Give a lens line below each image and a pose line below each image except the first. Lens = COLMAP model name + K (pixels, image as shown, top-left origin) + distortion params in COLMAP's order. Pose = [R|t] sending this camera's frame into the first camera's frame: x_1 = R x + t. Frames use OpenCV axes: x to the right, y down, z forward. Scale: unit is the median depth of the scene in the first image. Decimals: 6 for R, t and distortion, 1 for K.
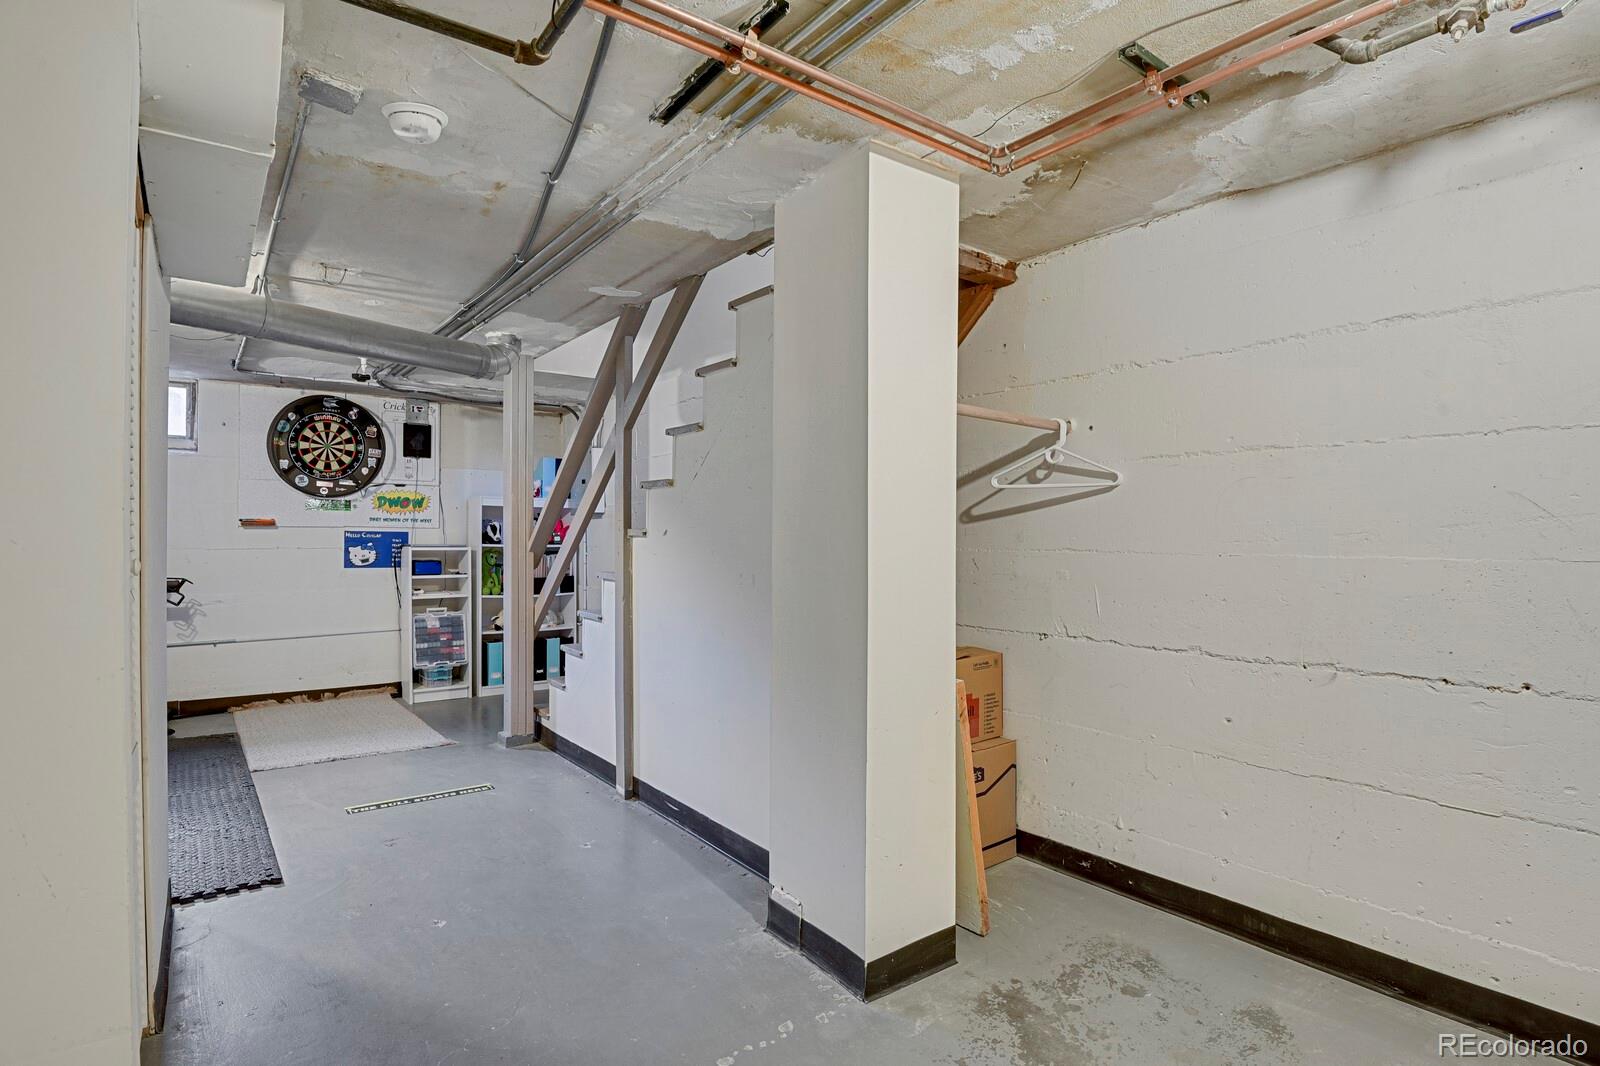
lens RADIAL K [[780.7, 0, 796.9], [0, 780.7, 531.9], [0, 0, 1]] dist [-0.023964, -0.004990]
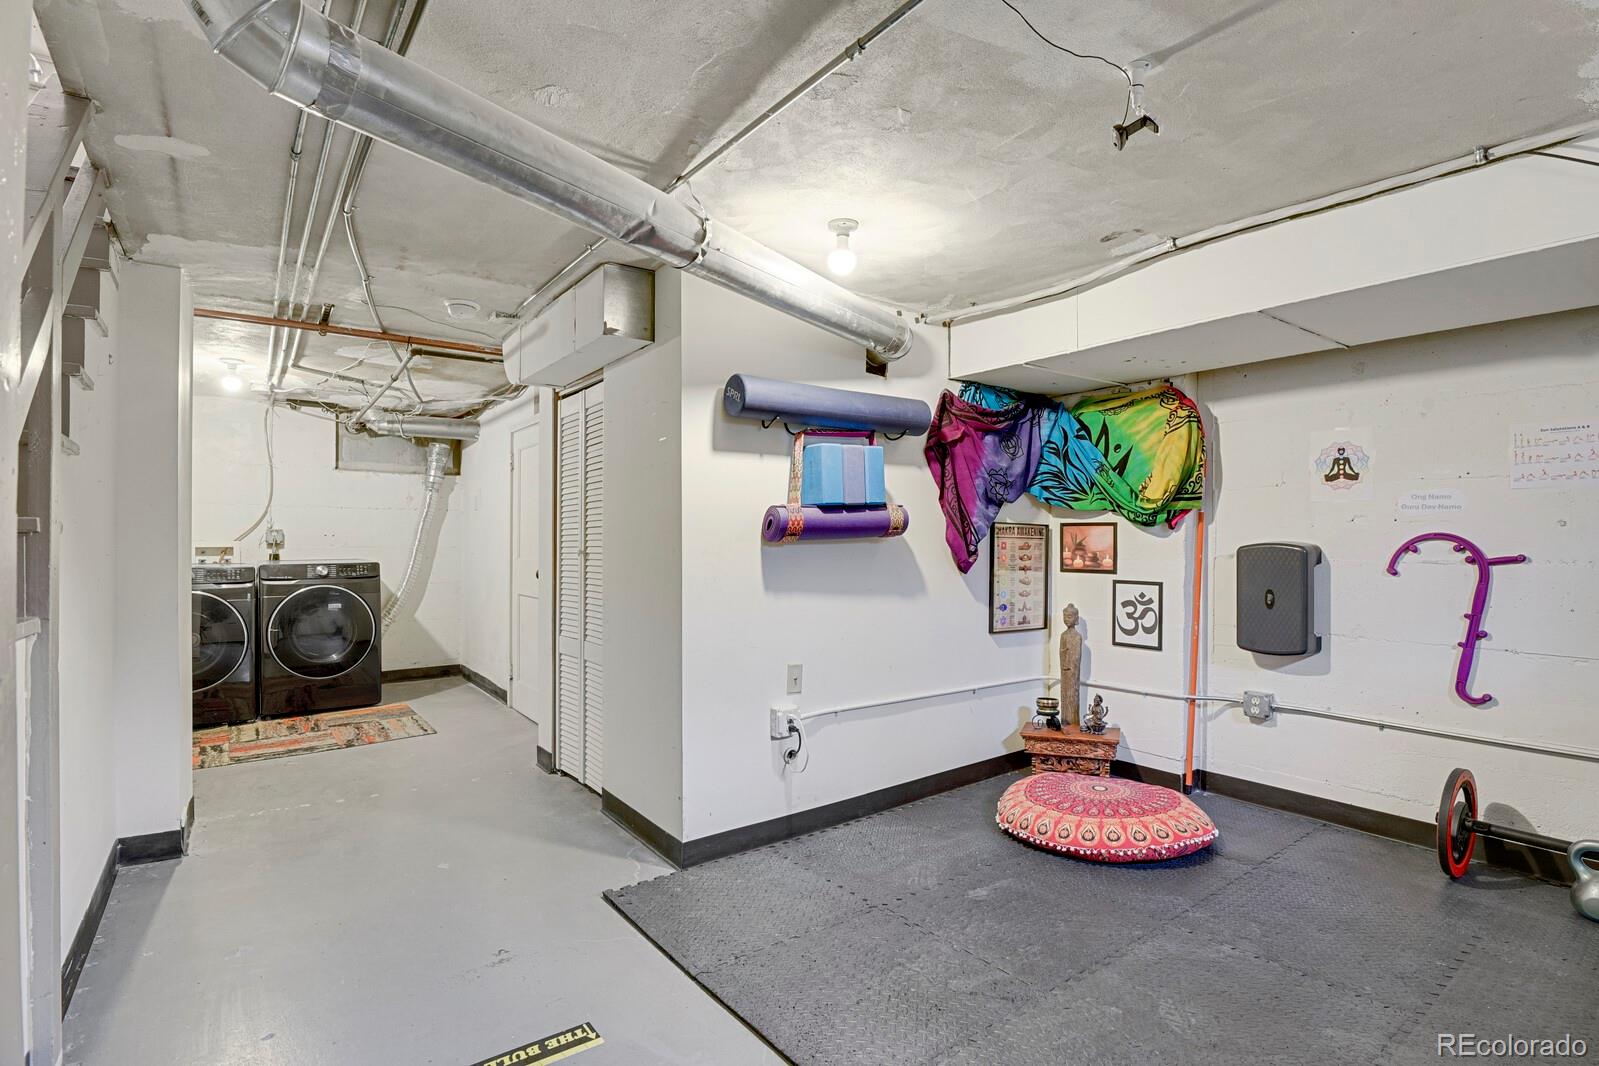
lens RADIAL K [[780.3, 0, 800.0], [0, 780.3, 541.3], [0, 0, 1]] dist [-0.023964, -0.004990]
pose [[-0.999231, -0.001086, 0.039201, -0.959557], [-0.000685, 0.999947, 0.010251, 0.003669], [-0.039210, 0.010217, -0.999179, 1.971712]]
